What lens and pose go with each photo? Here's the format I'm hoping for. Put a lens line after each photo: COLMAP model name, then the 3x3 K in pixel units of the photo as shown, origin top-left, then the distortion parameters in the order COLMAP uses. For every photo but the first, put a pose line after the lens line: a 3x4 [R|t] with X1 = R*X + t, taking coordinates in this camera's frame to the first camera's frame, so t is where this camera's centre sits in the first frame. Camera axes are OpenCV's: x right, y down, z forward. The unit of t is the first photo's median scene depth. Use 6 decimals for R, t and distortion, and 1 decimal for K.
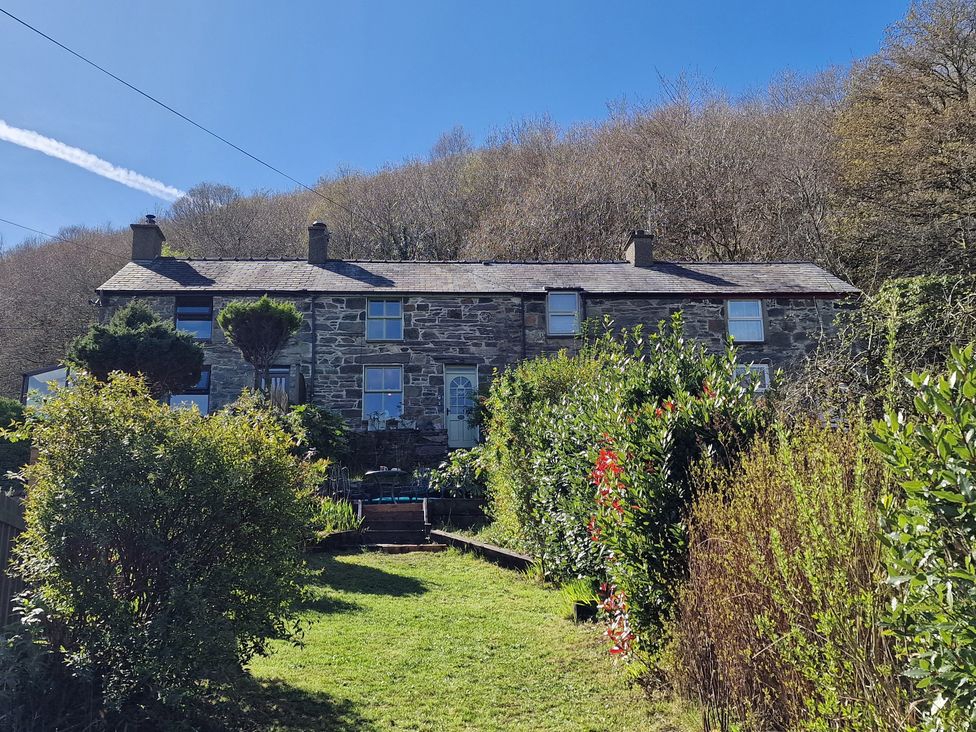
lens RADIAL K [[1012.8, 0, 488.0], [0, 1012.8, 366.0], [0, 0, 1]] dist [0.148268, -0.009570]
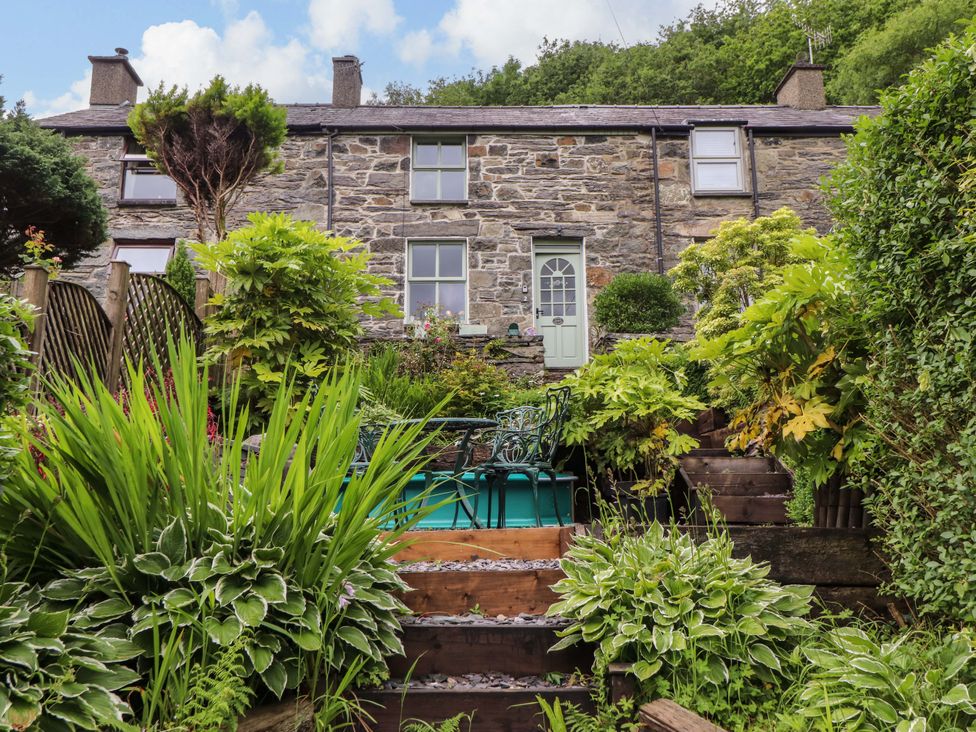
lens RADIAL K [[851.6, 0, 478.3], [0, 851.6, 361.2], [0, 0, 1]] dist [0.023779, -0.025210]
pose [[0.998287, 0.002890, -0.058437, -0.045180], [0.000761, 0.998054, 0.062355, 0.042046], [0.058504, -0.062293, 0.996342, 0.455845]]
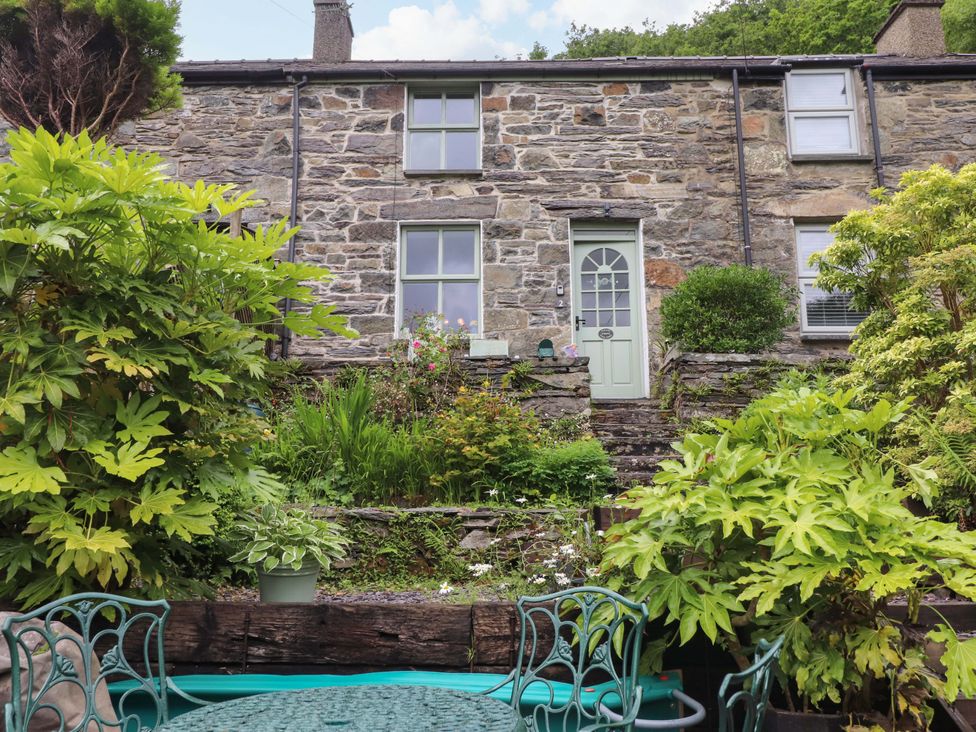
lens RADIAL K [[851.6, 0, 478.3], [0, 851.6, 361.2], [0, 0, 1]] dist [0.023779, -0.025210]
pose [[0.996113, 0.000139, -0.088080, -0.050248], [0.005041, 0.998270, 0.058579, 0.039663], [0.087935, -0.058796, 0.994389, 0.598549]]
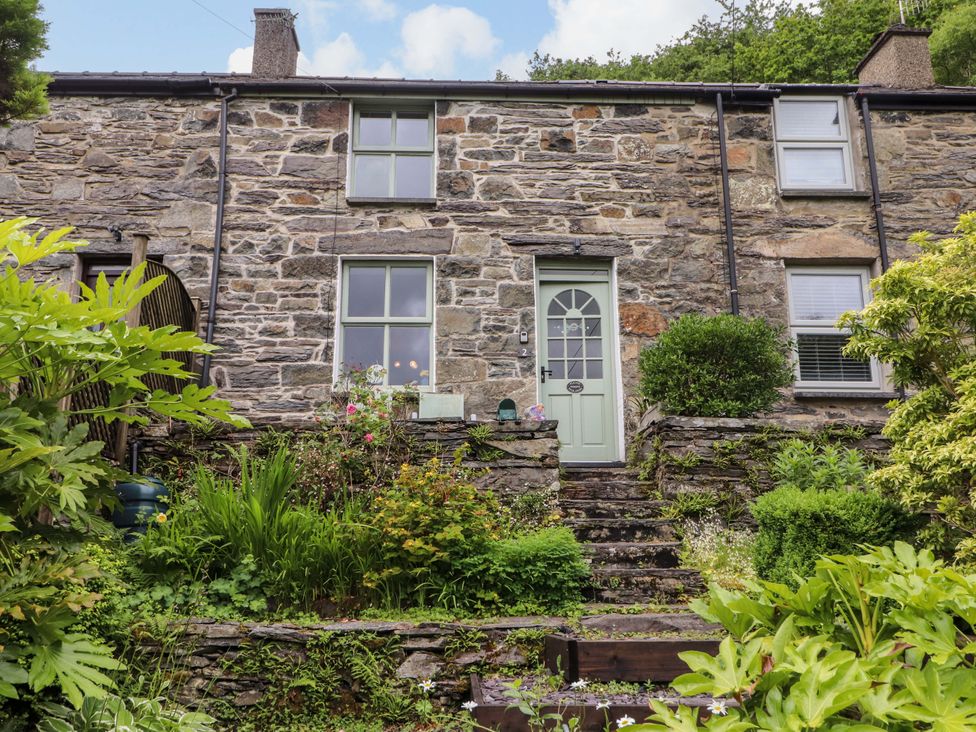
lens RADIAL K [[851.6, 0, 478.3], [0, 851.6, 361.2], [0, 0, 1]] dist [0.023779, -0.025210]
pose [[0.999110, 0.007946, -0.041437, -0.051236], [-0.006818, 0.999604, 0.027298, 0.030869], [0.041638, -0.026992, 0.998768, 0.648572]]
